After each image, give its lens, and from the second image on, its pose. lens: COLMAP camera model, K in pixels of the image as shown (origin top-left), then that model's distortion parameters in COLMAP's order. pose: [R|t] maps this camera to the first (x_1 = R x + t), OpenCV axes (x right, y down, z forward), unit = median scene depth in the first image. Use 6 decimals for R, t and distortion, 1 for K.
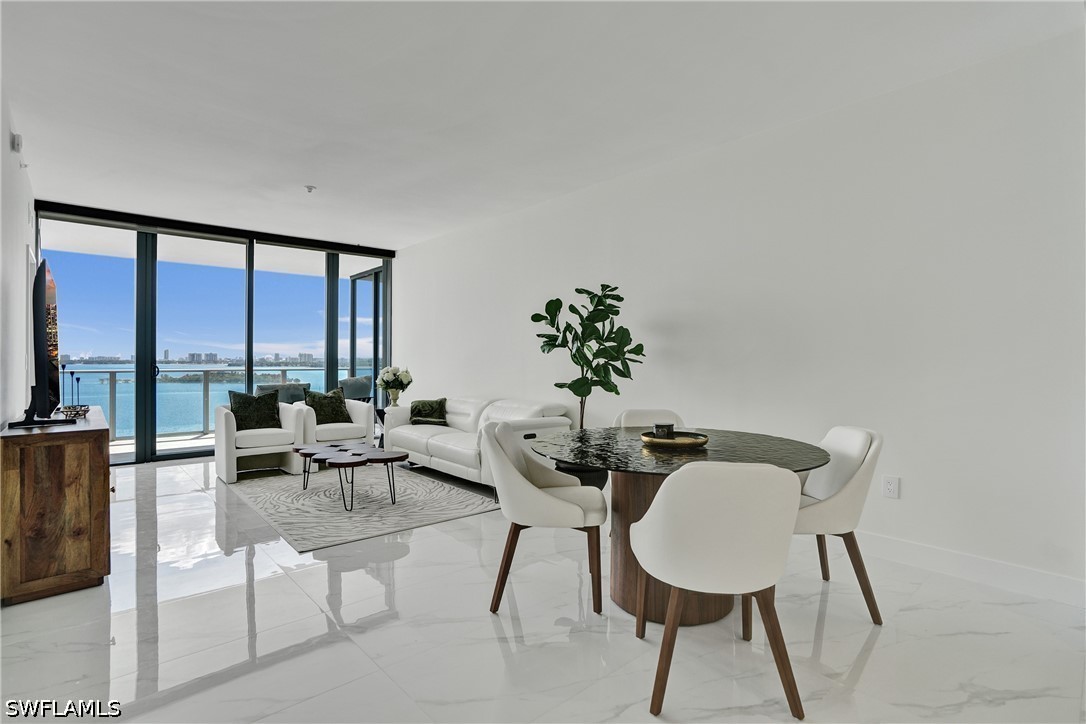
lens RADIAL K [[539.2, 0, 545.8], [0, 539.2, 361.2], [0, 0, 1]] dist [-0.062623, 0.042115]
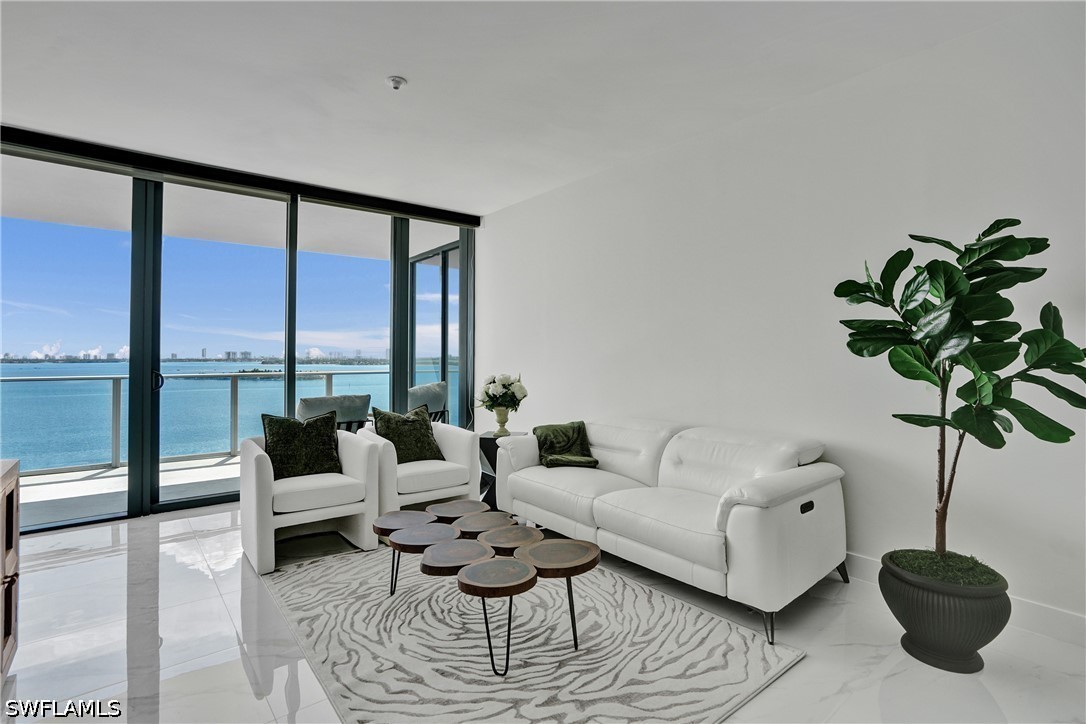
lens RADIAL K [[529.6, 0, 544.1], [0, 529.6, 350.6], [0, 0, 1]] dist [-0.058979, 0.032402]
pose [[0.999019, -0.003255, -0.044175, -0.214340], [0.002599, 0.999886, -0.014878, -0.009957], [0.044218, 0.014748, 0.998913, 0.359033]]
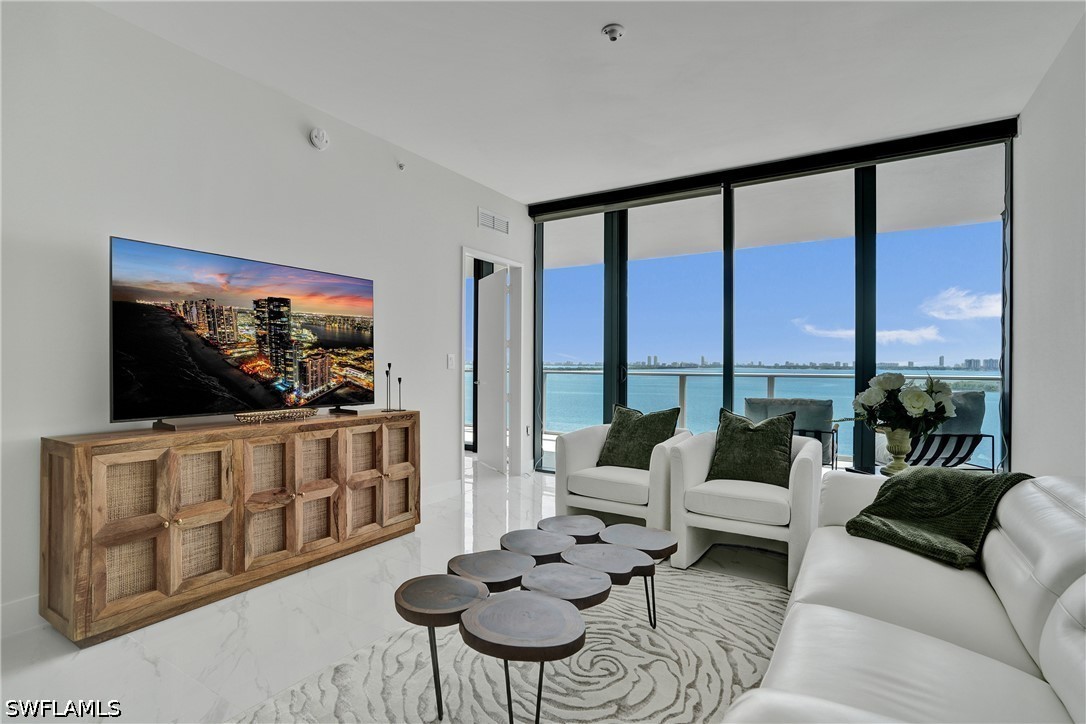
lens RADIAL K [[524.4, 0, 546.4], [0, 524.4, 364.3], [0, 0, 1]] dist [-0.058784, 0.031150]
pose [[0.279320, 0.001267, -0.960197, 0.022135], [-0.007256, 0.999973, -0.000791, 0.005313], [0.960171, 0.007188, 0.279322, 0.673711]]
